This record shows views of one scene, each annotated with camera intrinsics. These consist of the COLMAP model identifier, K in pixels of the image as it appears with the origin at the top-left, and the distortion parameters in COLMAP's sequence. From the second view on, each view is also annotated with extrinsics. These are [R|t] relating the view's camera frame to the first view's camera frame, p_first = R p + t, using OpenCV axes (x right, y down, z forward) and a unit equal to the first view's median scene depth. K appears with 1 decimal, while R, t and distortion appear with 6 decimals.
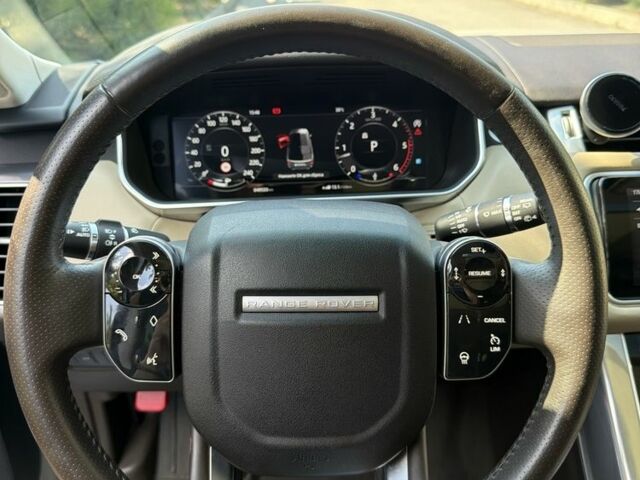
lens RADIAL K [[611.4, 0, 315.9], [0, 611.4, 239.7], [0, 0, 1]] dist [0.091418, -0.153442]
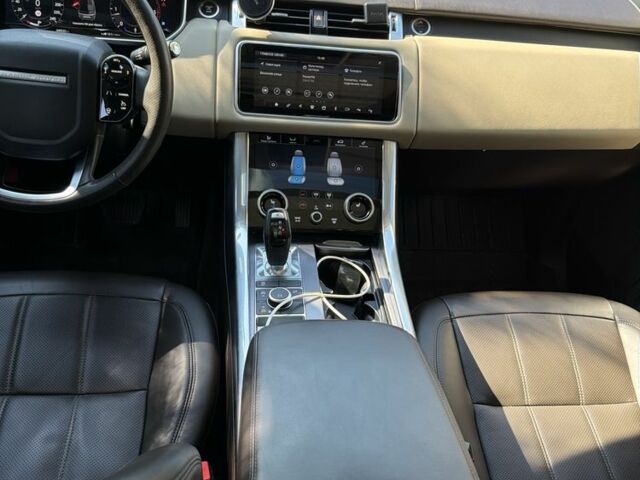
lens RADIAL K [[611.4, 0, 315.9], [0, 611.4, 239.7], [0, 0, 1]] dist [0.091418, -0.153442]
pose [[0.991751, 0.075810, 0.103360, 0.443897], [-0.093329, 0.979800, 0.176864, 0.104867], [-0.087864, -0.185052, 0.978793, -0.738945]]
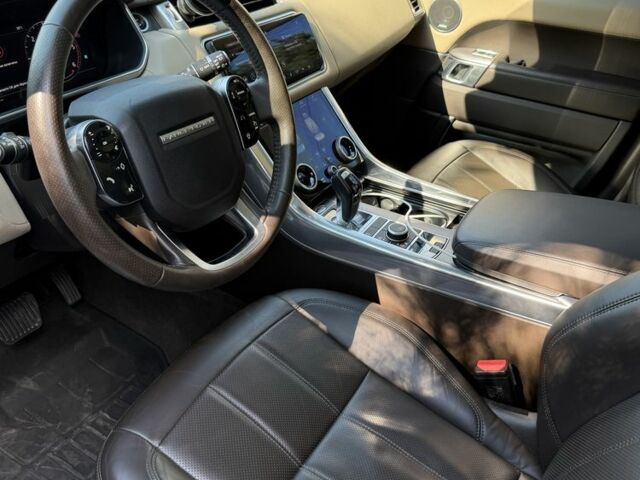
lens RADIAL K [[611.4, 0, 315.9], [0, 611.4, 239.7], [0, 0, 1]] dist [0.091418, -0.153442]
pose [[0.571074, -0.412456, 0.709757, -0.690559], [0.288409, 0.910300, 0.296940, -0.018341], [-0.768566, 0.035125, 0.638805, -0.256338]]
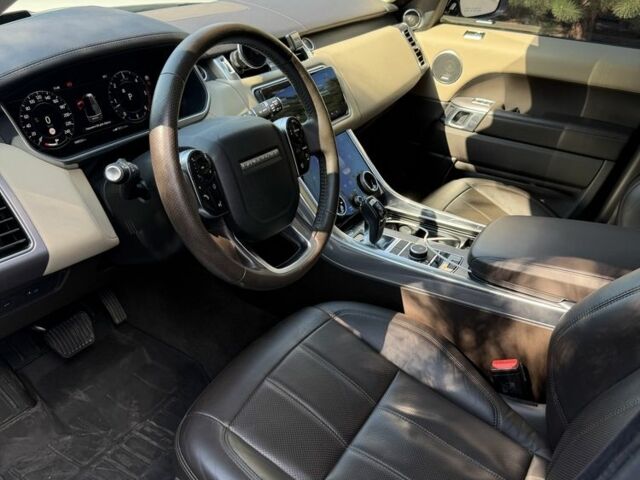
lens RADIAL K [[610.0, 0, 322.7], [0, 610.0, 241.0], [0, 0, 1]] dist [0.134763, -0.278961]
pose [[0.549091, -0.359480, 0.754502, -0.948026], [0.284211, 0.929283, 0.235919, -0.045342], [-0.785954, 0.084897, 0.612429, -0.300929]]
